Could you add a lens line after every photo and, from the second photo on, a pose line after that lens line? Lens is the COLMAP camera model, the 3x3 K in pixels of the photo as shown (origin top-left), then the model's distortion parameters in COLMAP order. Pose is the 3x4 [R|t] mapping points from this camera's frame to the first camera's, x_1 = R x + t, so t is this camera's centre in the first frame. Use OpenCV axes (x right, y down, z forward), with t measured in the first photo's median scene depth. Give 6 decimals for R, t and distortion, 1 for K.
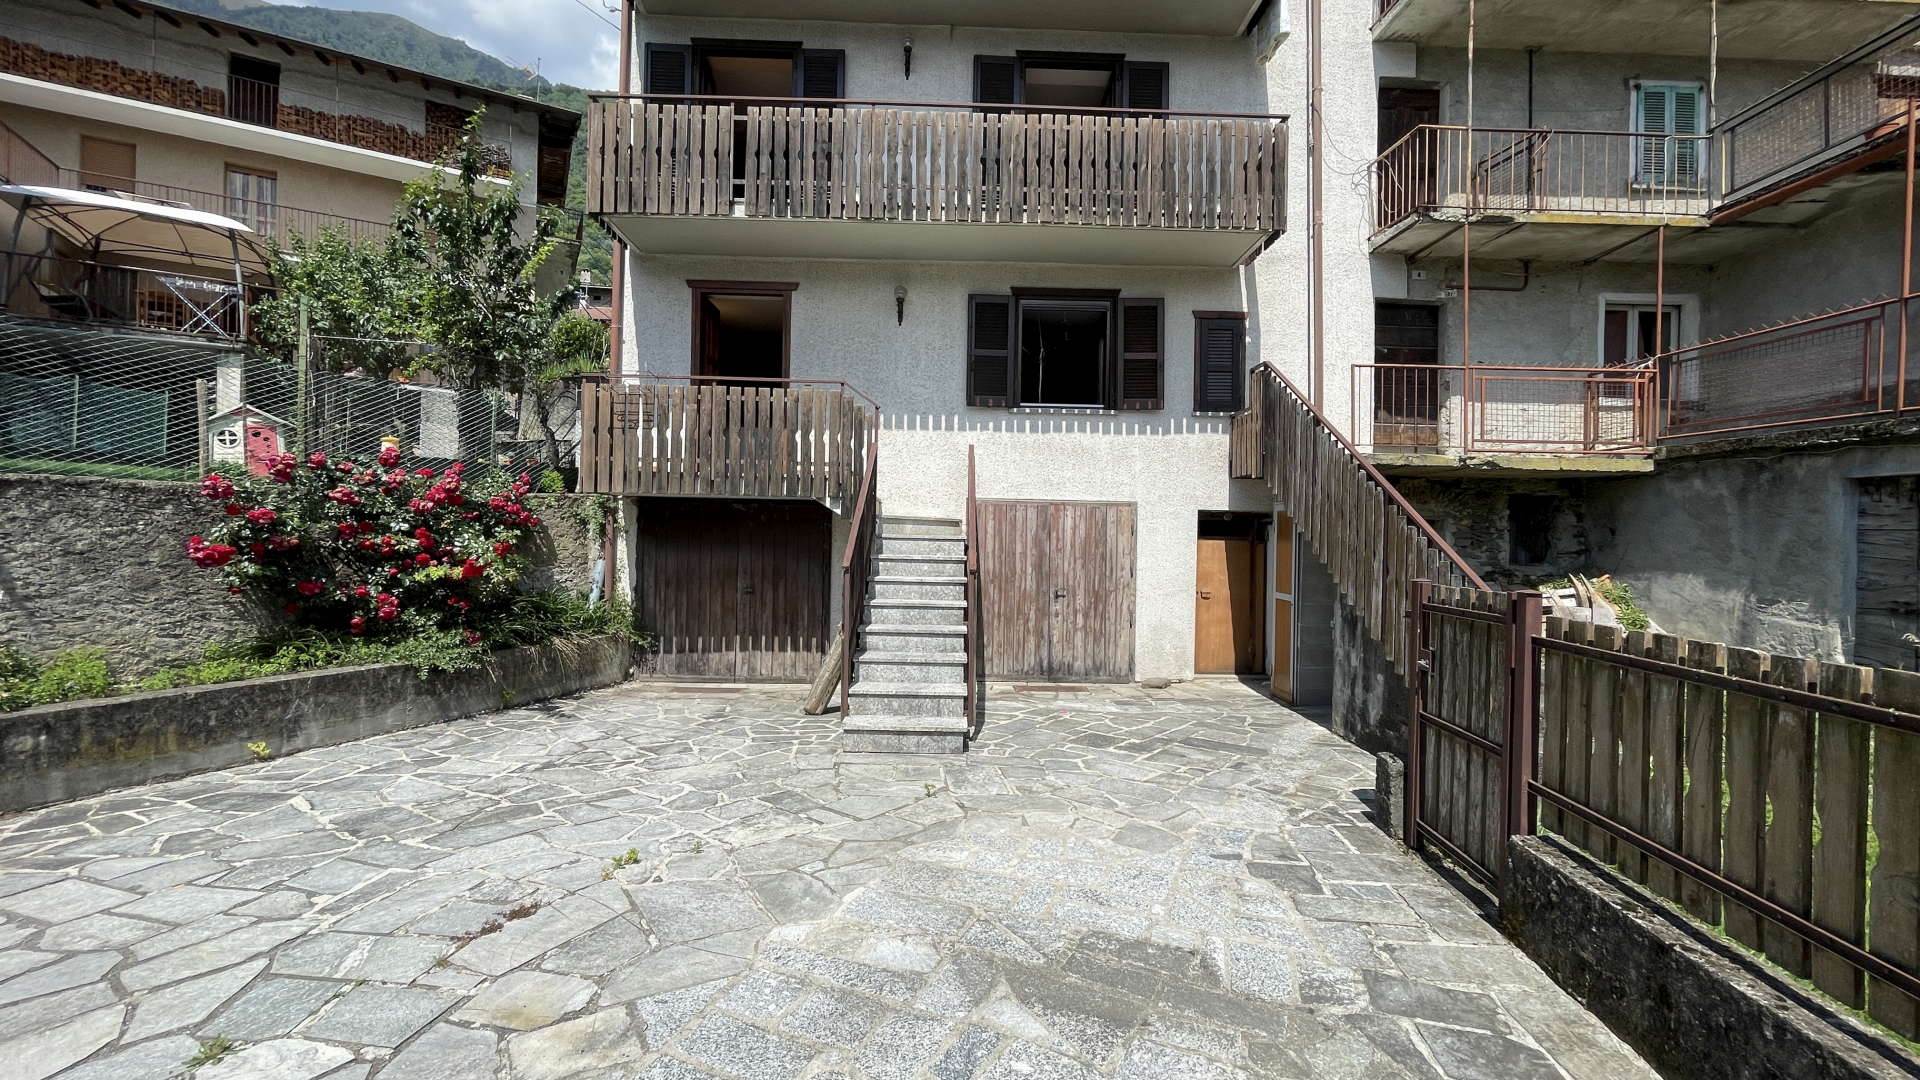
lens RADIAL K [[780.5, 0, 953.2], [0, 780.5, 538.3], [0, 0, 1]] dist [-0.009463, 0.004020]
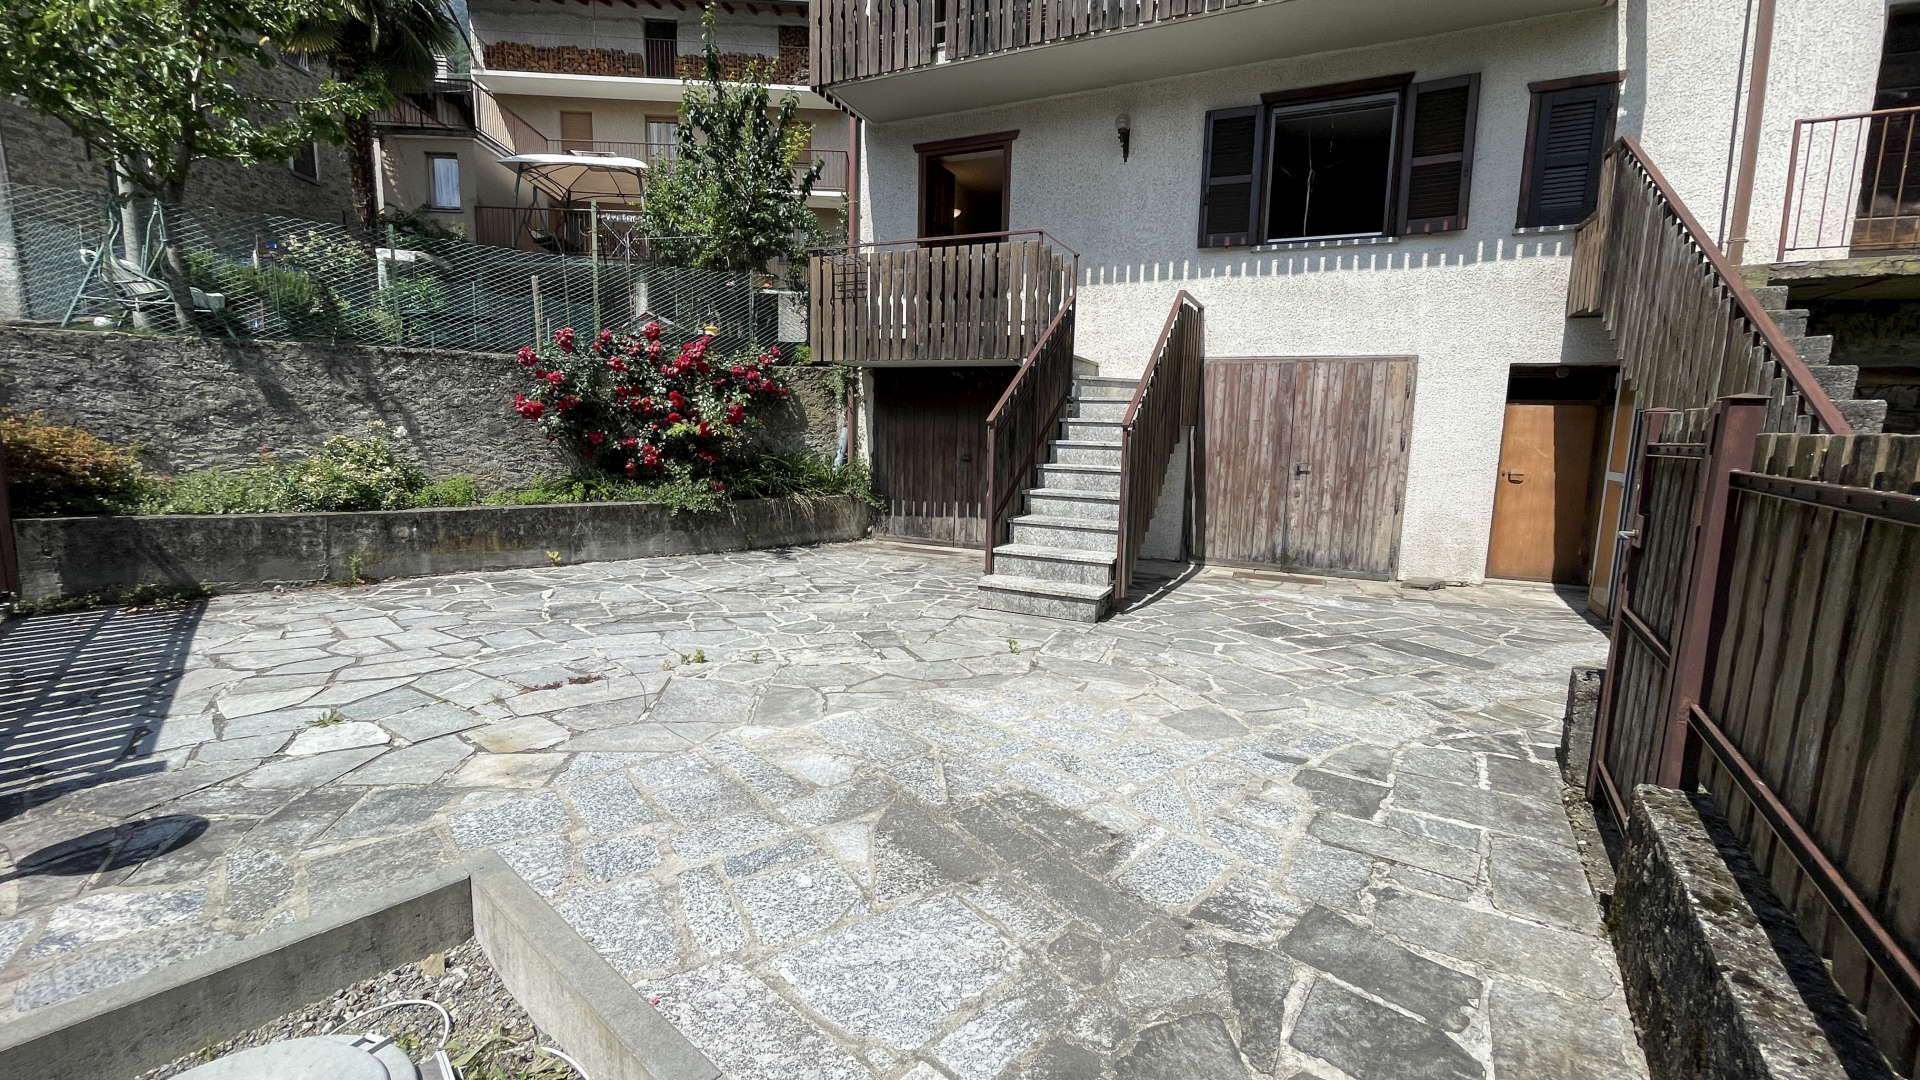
lens RADIAL K [[780.5, 0, 953.1], [0, 780.5, 535.8], [0, 0, 1]] dist [-0.009463, 0.004020]
pose [[0.897692, 0.062652, -0.436147, 0.194562], [-0.007039, 0.991752, 0.127977, 0.042552], [0.440568, -0.111814, 0.890729, 0.084872]]
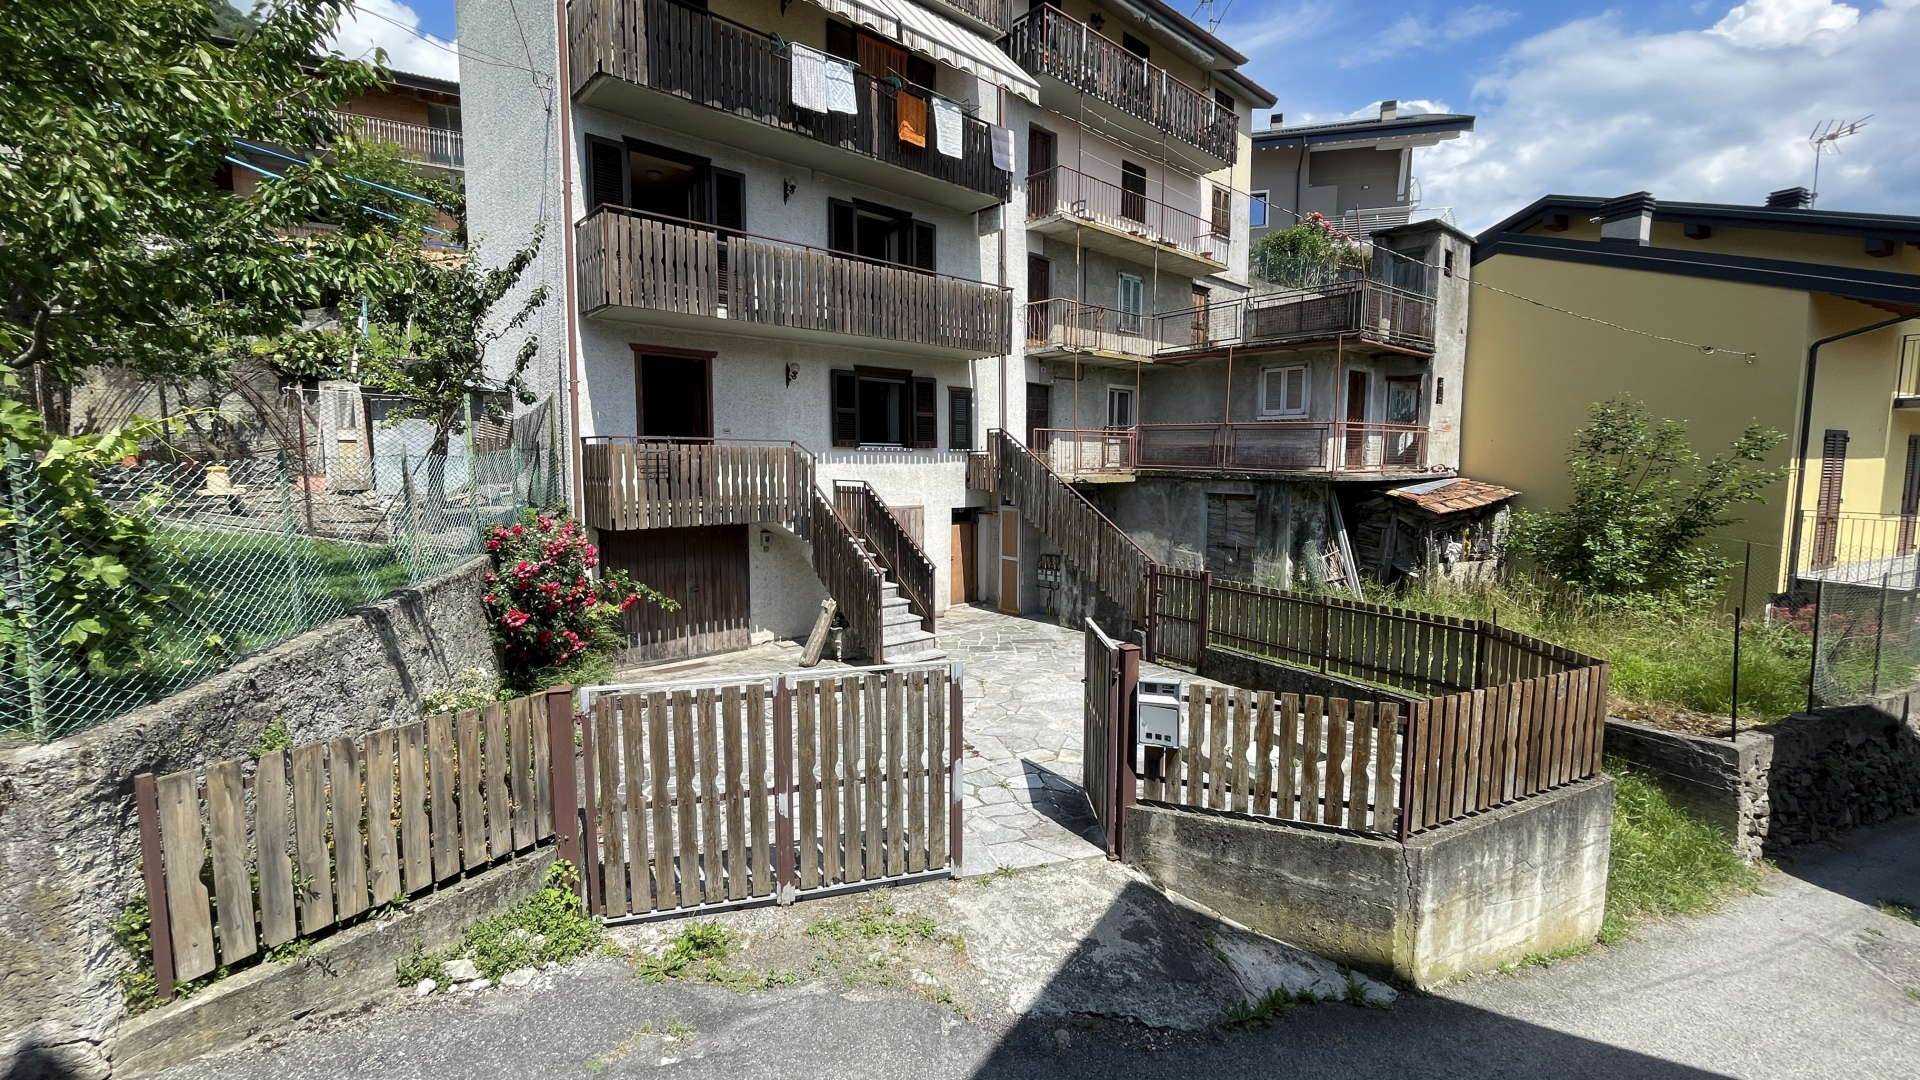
lens RADIAL K [[780.5, 0, 952.8], [0, 780.5, 539.6], [0, 0, 1]] dist [-0.009463, 0.004020]
pose [[0.769435, -0.079027, 0.633817, -0.854069], [0.016058, 0.994396, 0.104492, -0.166381], [-0.638523, -0.070222, 0.766392, -0.315599]]
